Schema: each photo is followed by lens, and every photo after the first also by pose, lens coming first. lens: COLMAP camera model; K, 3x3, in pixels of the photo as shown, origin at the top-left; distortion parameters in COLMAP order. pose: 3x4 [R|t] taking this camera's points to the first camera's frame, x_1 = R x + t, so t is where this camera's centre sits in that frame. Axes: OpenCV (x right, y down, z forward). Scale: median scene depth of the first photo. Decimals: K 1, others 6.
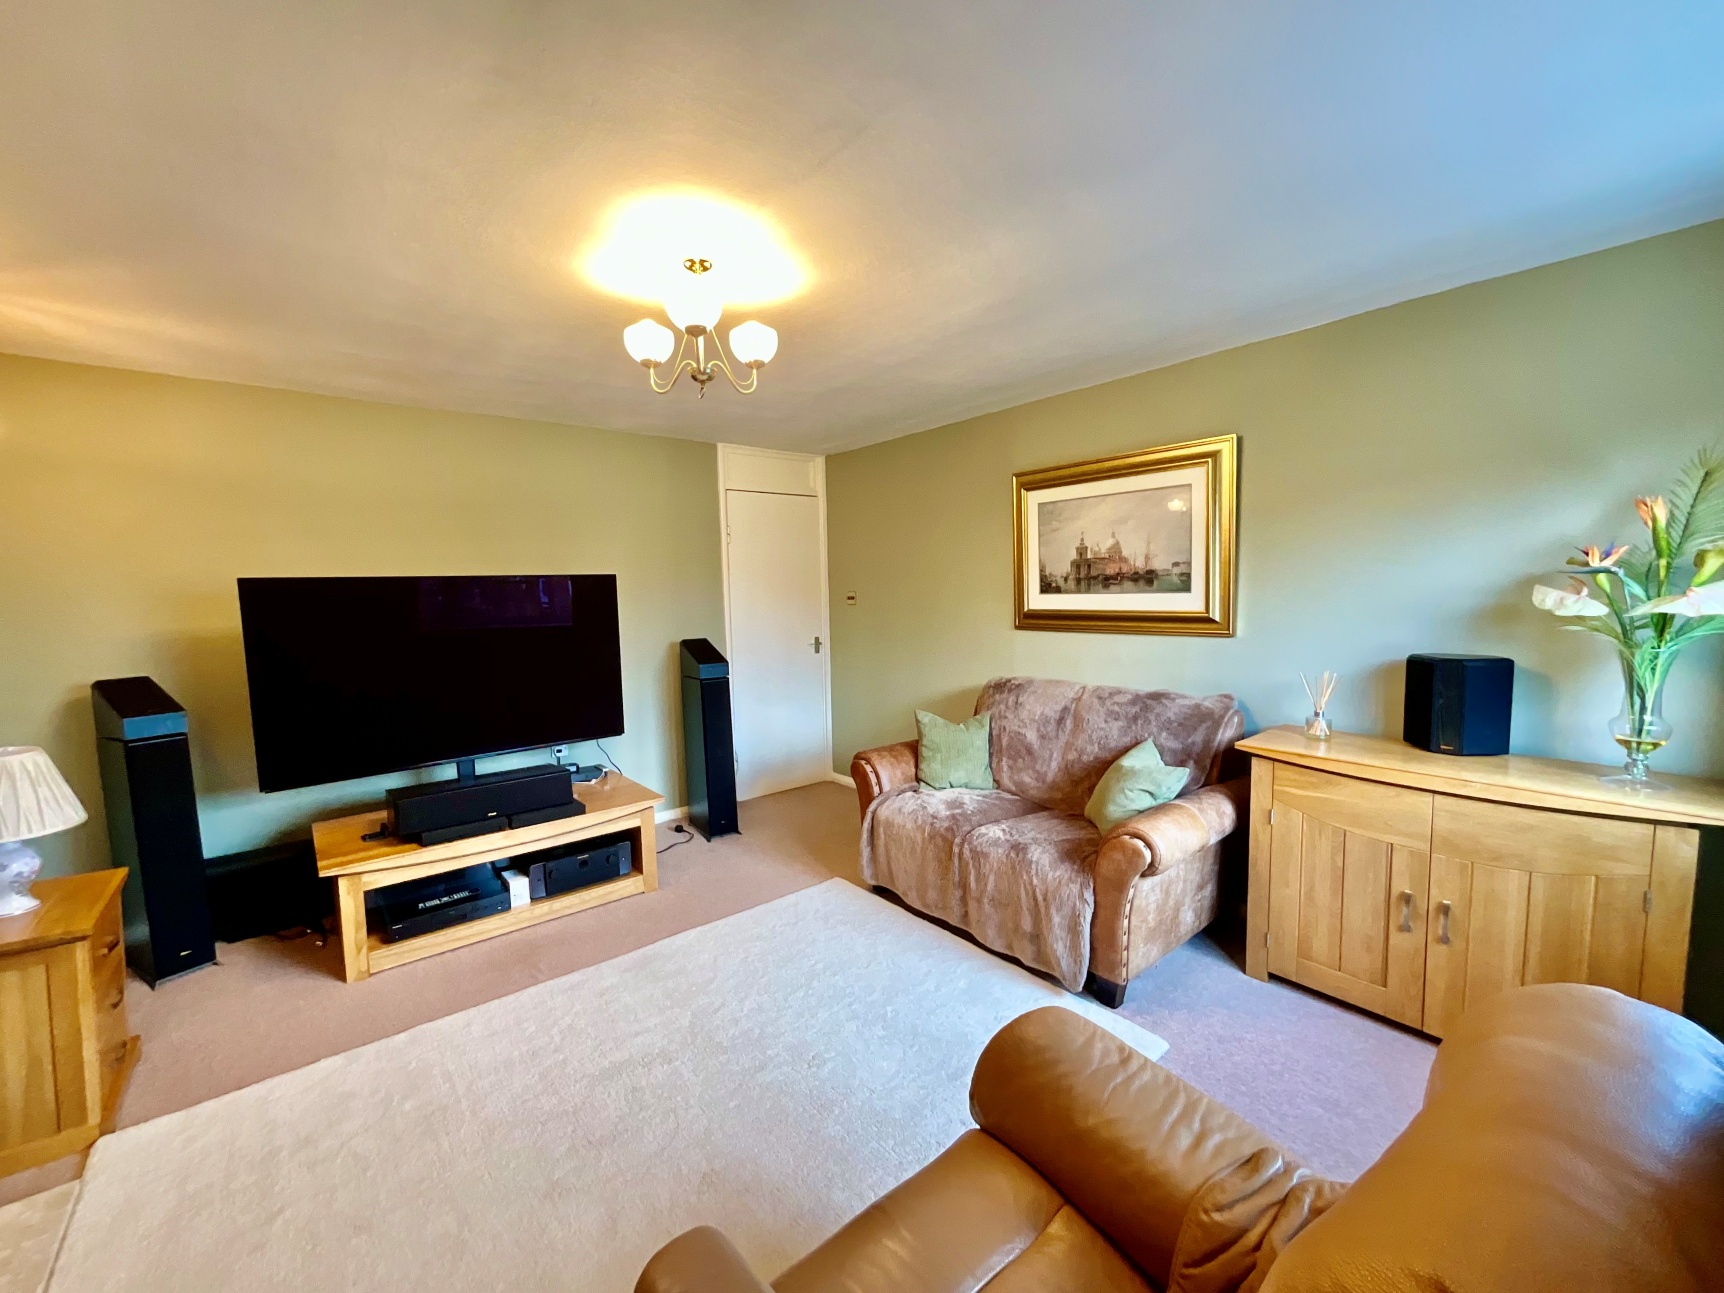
lens RADIAL K [[697.2, 0, 861.8], [0, 697.2, 651.8], [0, 0, 1]] dist [-0.000121, -0.000073]
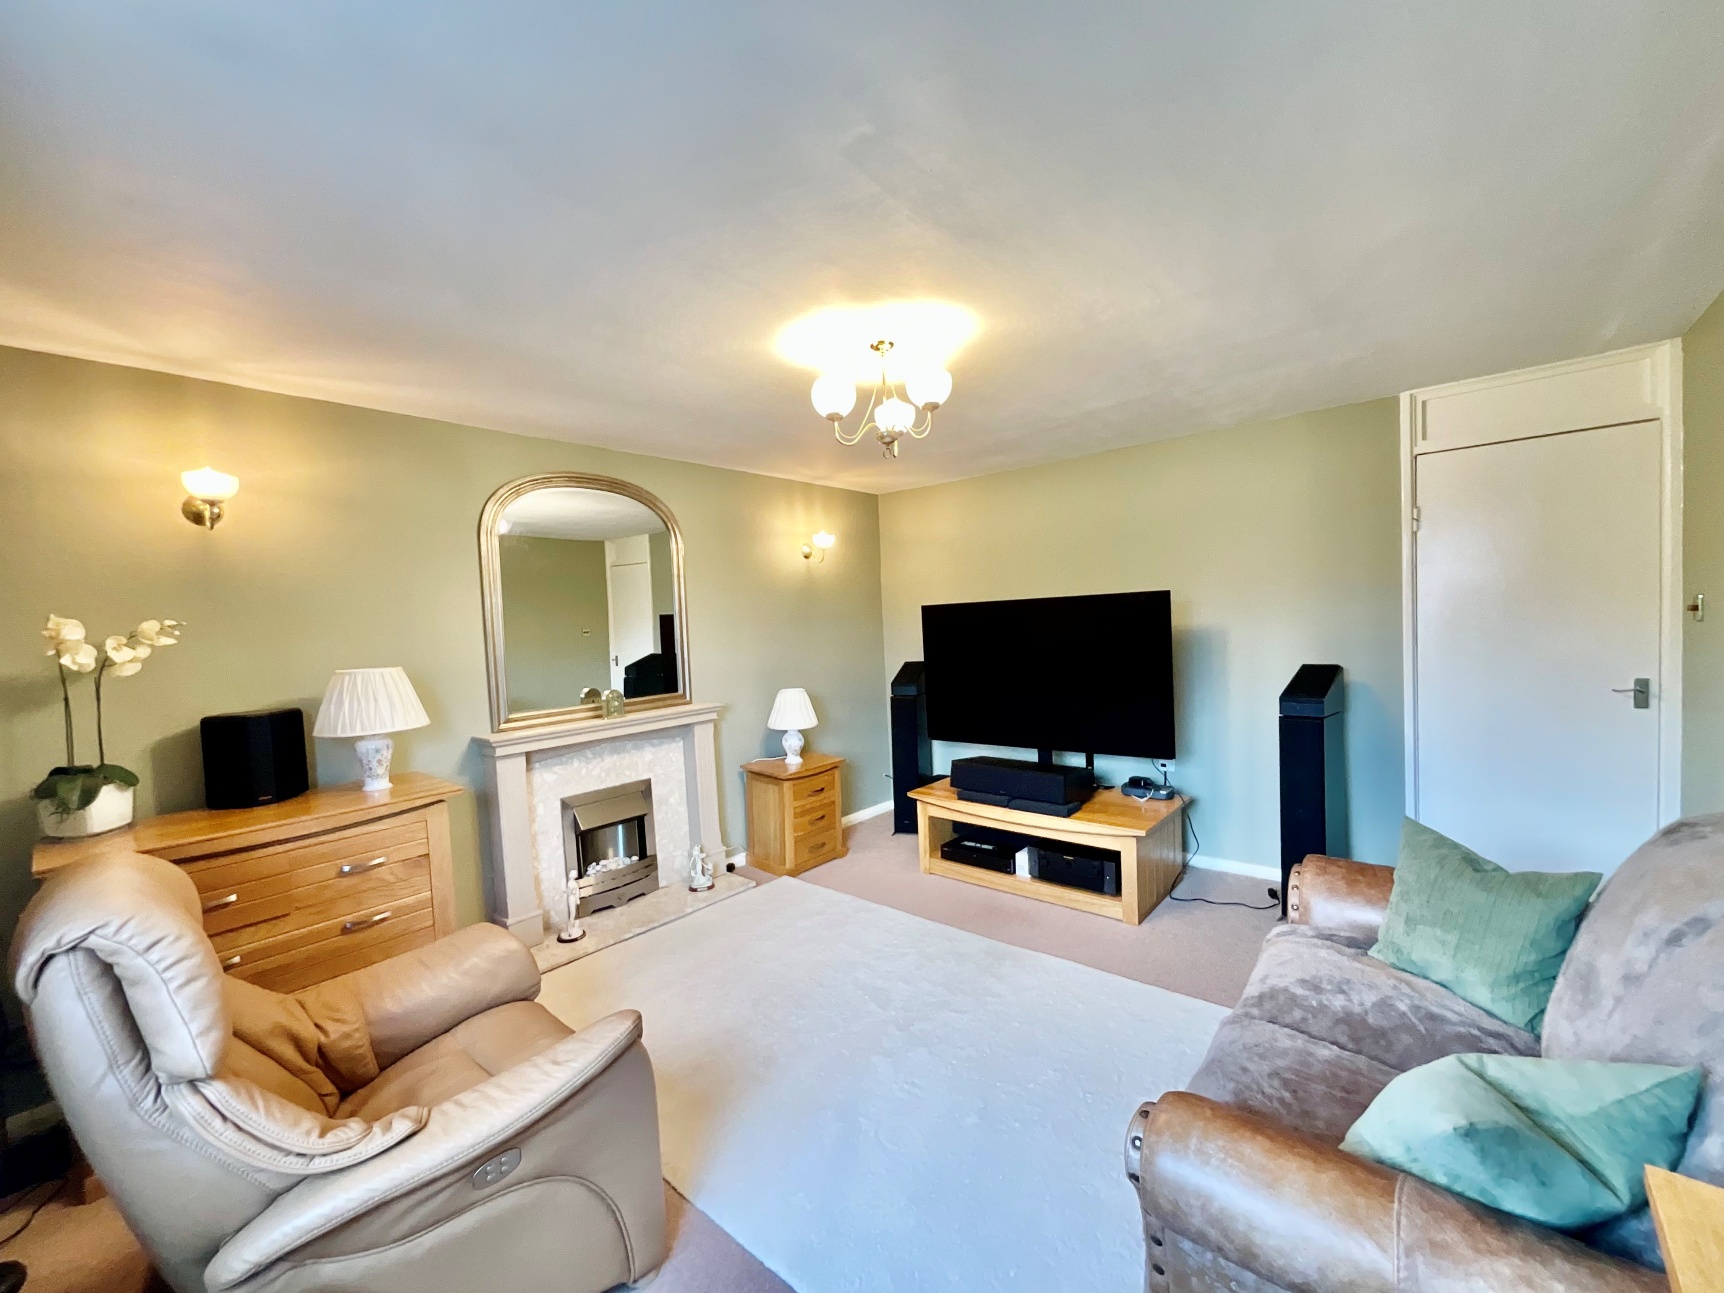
lens RADIAL K [[697.2, 0, 861.8], [0, 697.2, 651.8], [0, 0, 1]] dist [-0.000121, -0.000073]
pose [[0.174142, 0.057095, -0.983064, 0.576071], [-0.052734, 0.997426, 0.048588, -0.057755], [0.983307, 0.043380, 0.176705, 0.472508]]
